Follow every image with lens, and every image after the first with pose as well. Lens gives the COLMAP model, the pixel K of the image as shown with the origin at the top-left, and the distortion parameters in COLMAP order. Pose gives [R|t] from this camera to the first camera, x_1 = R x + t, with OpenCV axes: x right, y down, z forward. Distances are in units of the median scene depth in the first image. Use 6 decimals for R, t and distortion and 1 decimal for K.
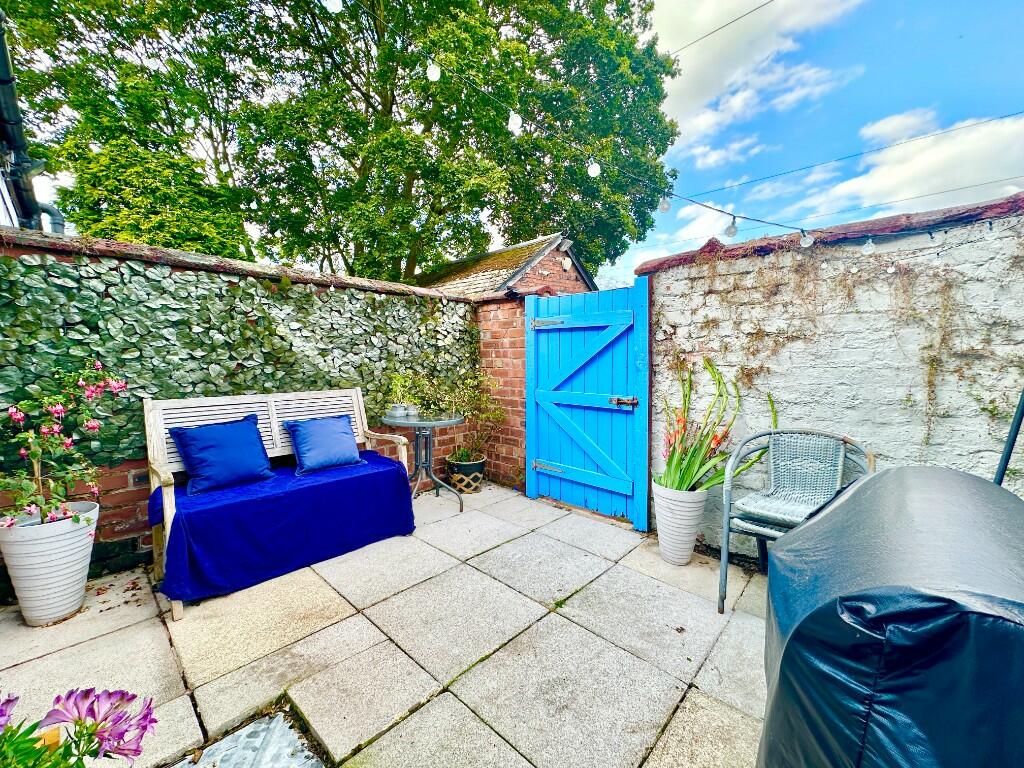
lens RADIAL K [[419.9, 0, 514.2], [0, 419.9, 383.3], [0, 0, 1]] dist [-0.008724, -0.000264]
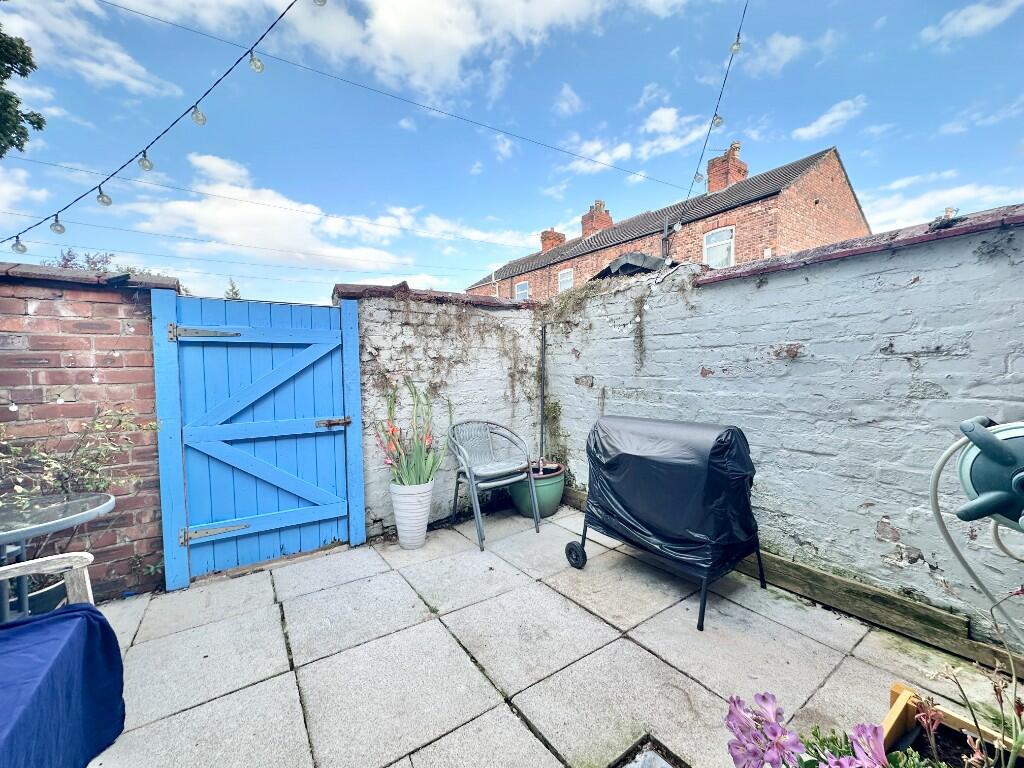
lens RADIAL K [[419.9, 0, 514.2], [0, 419.9, 383.3], [0, 0, 1]] dist [-0.008724, -0.000264]
pose [[0.192940, -0.037064, 0.980510, -0.696438], [0.075991, 0.996849, 0.022728, -0.043174], [-0.978264, 0.070125, 0.195149, 0.443462]]
